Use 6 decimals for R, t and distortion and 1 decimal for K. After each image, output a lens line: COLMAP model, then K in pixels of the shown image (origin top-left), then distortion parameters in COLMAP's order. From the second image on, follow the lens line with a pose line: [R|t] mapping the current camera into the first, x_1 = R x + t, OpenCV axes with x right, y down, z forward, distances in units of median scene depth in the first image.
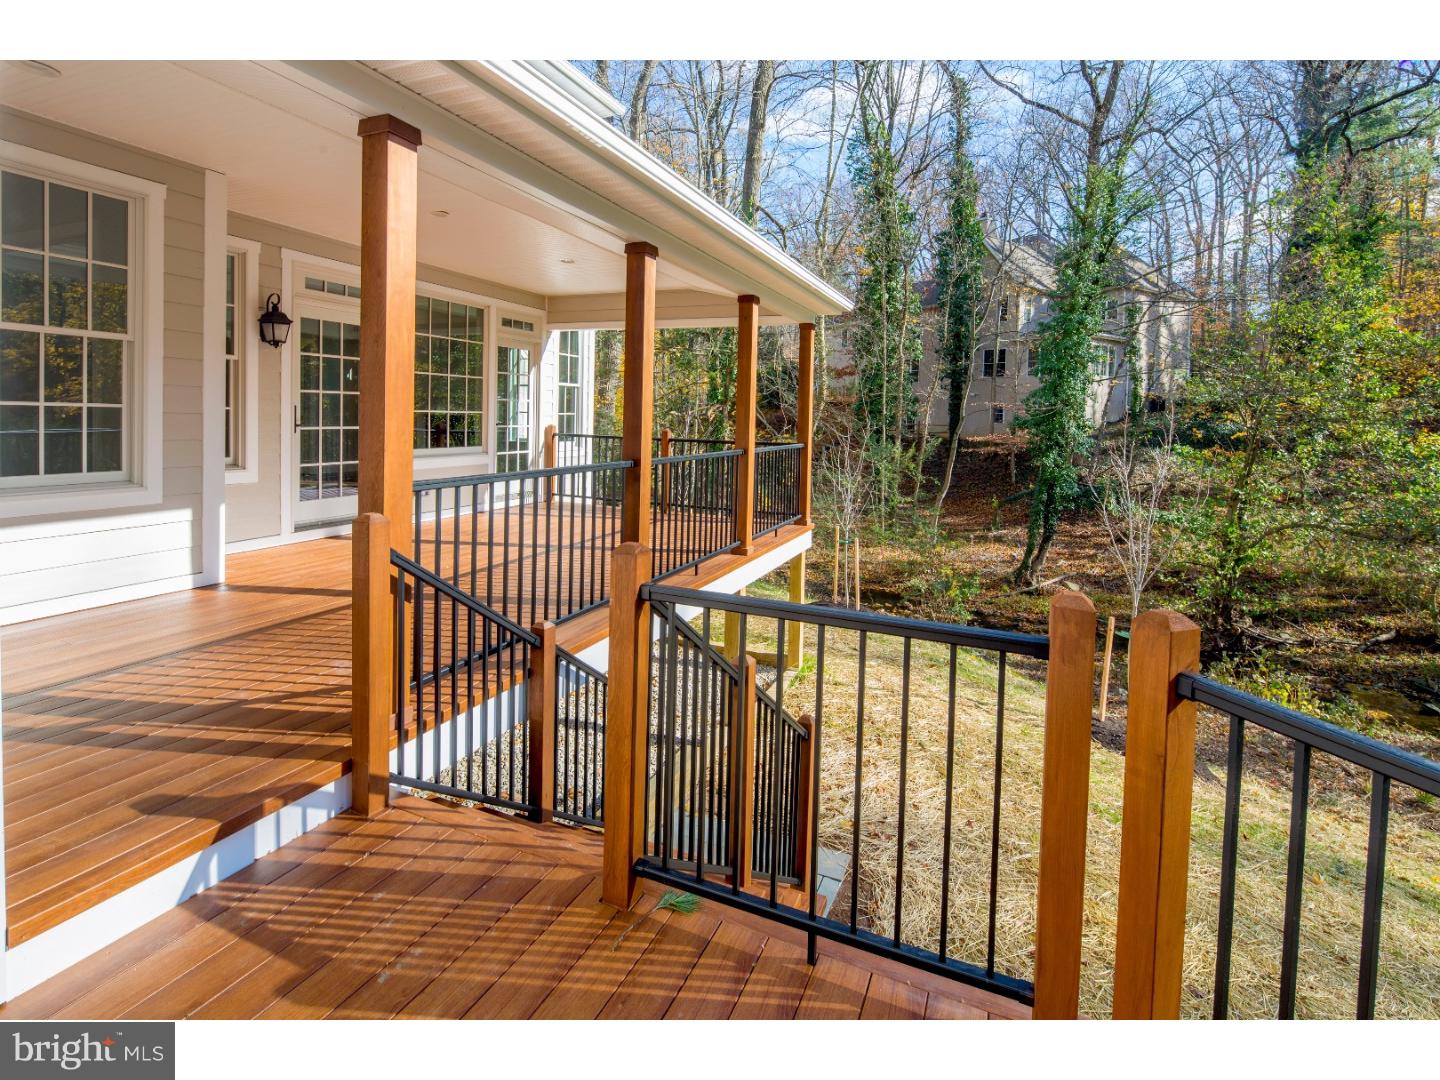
lens RADIAL K [[684.3, 0, 723.4], [0, 684.3, 432.0], [0, 0, 1]] dist [-0.000329, -0.000217]
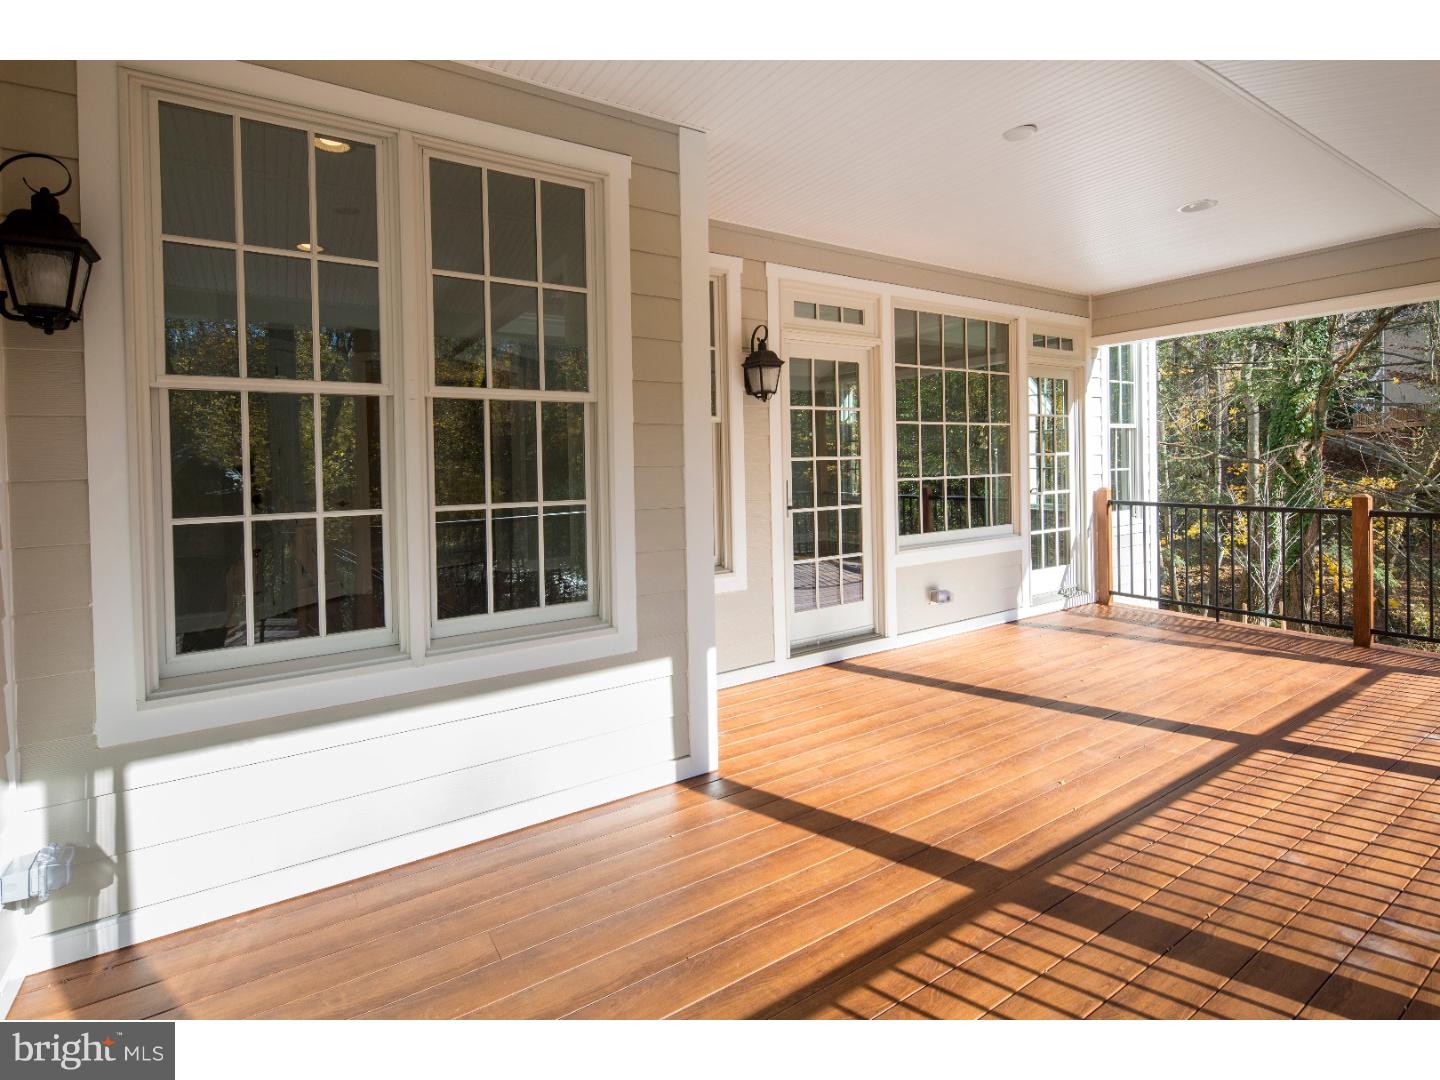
lens RADIAL K [[684.3, 0, 723.4], [0, 684.3, 432.0], [0, 0, 1]] dist [-0.000329, -0.000217]
pose [[0.827611, -0.064860, -0.557541, -0.293757], [0.026326, 0.996694, -0.076870, -0.037696], [0.560684, 0.048940, 0.826583, 0.388607]]
